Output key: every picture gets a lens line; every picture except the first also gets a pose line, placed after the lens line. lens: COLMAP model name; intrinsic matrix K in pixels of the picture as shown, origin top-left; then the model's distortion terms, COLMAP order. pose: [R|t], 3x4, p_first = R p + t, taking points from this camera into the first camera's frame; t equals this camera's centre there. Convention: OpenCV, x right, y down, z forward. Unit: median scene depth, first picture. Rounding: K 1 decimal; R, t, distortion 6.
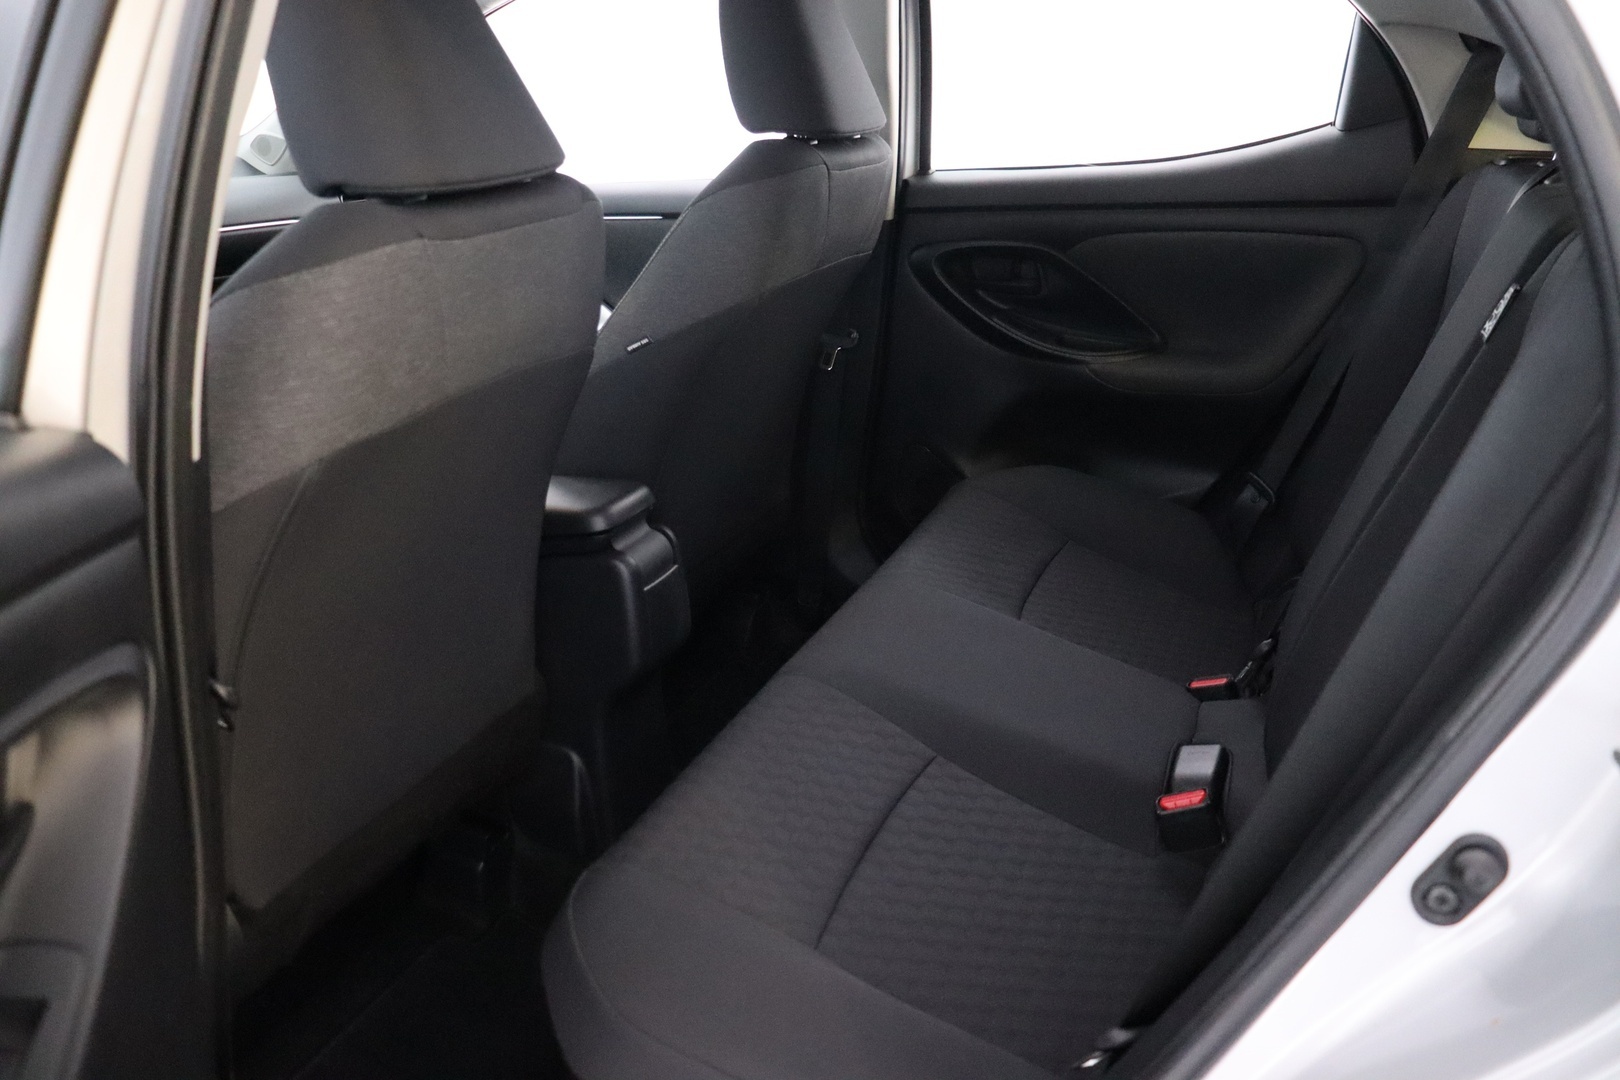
lens RADIAL K [[1333.9, 0, 816.4], [0, 1333.9, 532.9], [0, 0, 1]] dist [-0.147655, 0.116183]
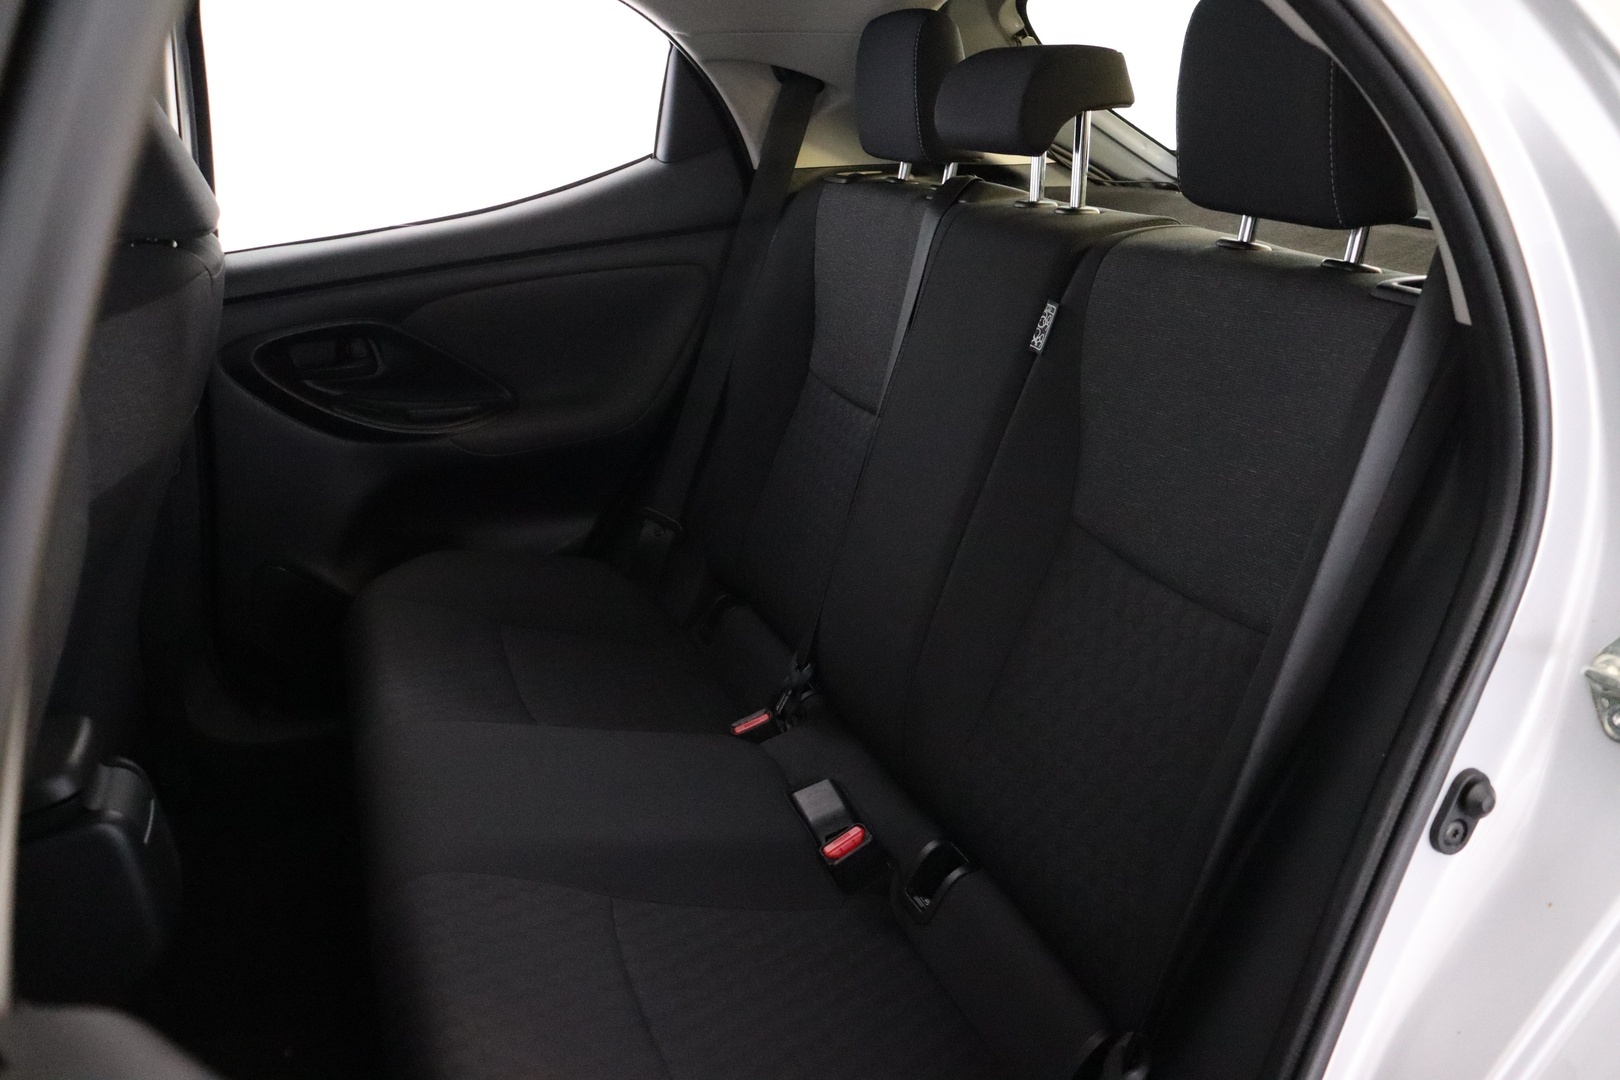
lens RADIAL K [[1333.9, 0, 812.0], [0, 1333.9, 546.7], [0, 0, 1]] dist [-0.147655, 0.116183]
pose [[0.742398, -0.250435, 0.621391, -0.214670], [0.249237, 0.964175, 0.090812, -0.078422], [-0.621873, 0.087454, 0.778220, 0.134486]]
